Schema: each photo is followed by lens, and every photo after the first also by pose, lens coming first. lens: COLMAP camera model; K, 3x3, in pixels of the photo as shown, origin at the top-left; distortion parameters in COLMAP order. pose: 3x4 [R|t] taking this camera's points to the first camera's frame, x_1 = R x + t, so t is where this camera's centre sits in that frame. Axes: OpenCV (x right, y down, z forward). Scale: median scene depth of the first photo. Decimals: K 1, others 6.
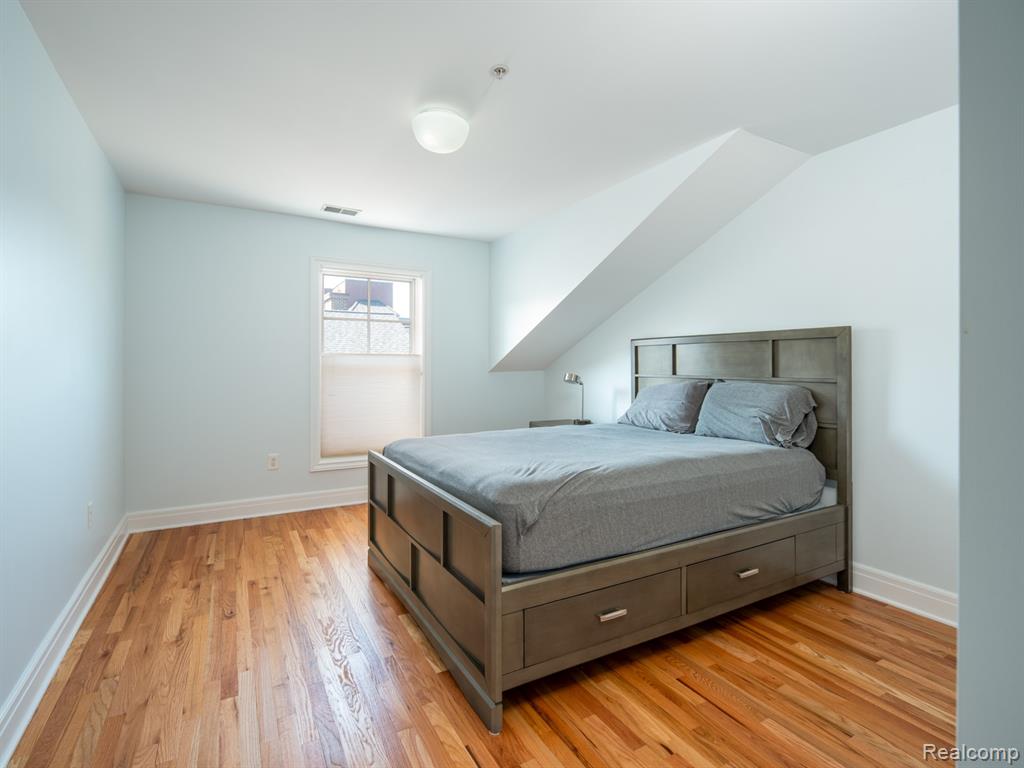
lens RADIAL K [[498.6, 0, 508.9], [0, 498.6, 378.2], [0, 0, 1]] dist [0.003549, -0.000481]
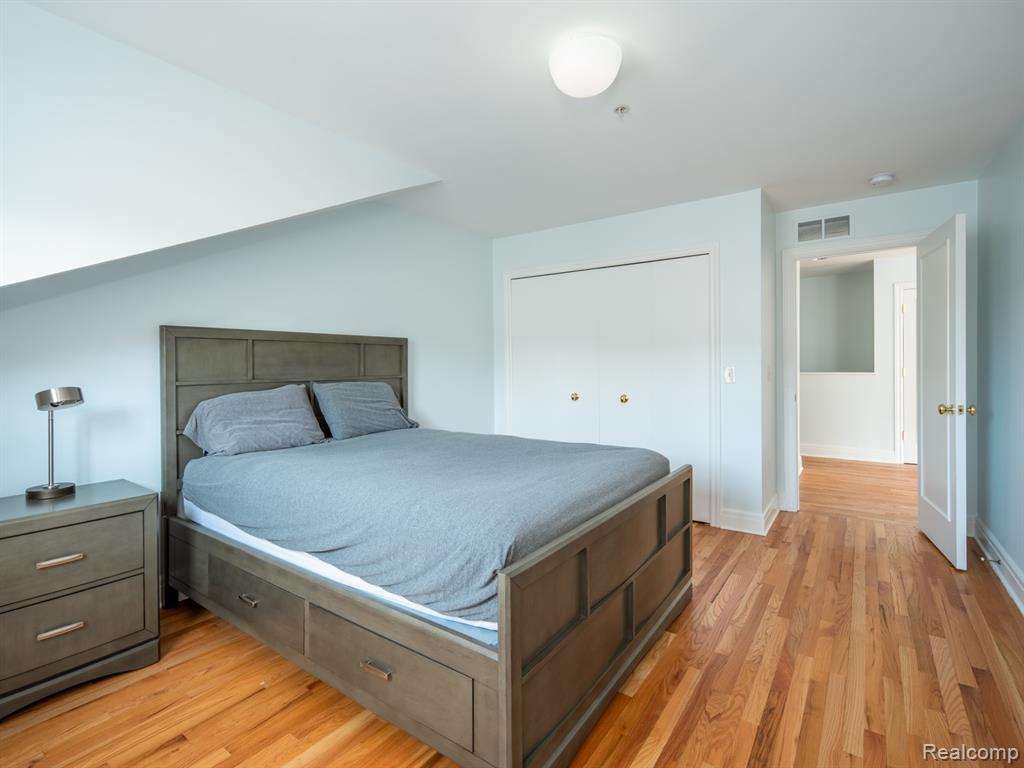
lens RADIAL K [[498.6, 0, 508.9], [0, 498.6, 378.2], [0, 0, 1]] dist [0.003549, -0.000481]
pose [[-0.422548, -0.020361, 0.906112, -0.934995], [0.033598, 0.998709, 0.038110, -0.041665], [-0.905718, 0.046547, -0.421318, 1.679836]]
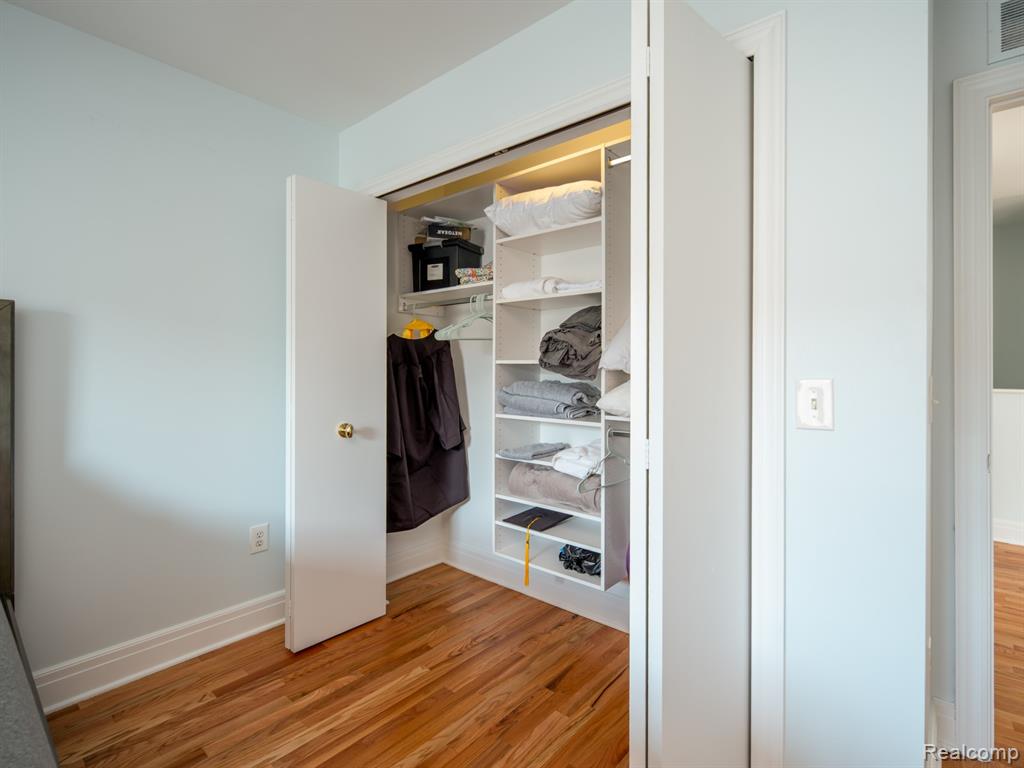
lens RADIAL K [[498.6, 0, 508.9], [0, 498.6, 378.2], [0, 0, 1]] dist [0.003549, -0.000481]
pose [[-0.330631, -0.011630, 0.943689, -0.124810], [0.020907, 0.999588, 0.019644, -0.010257], [-0.943529, 0.026225, -0.330252, 0.785859]]
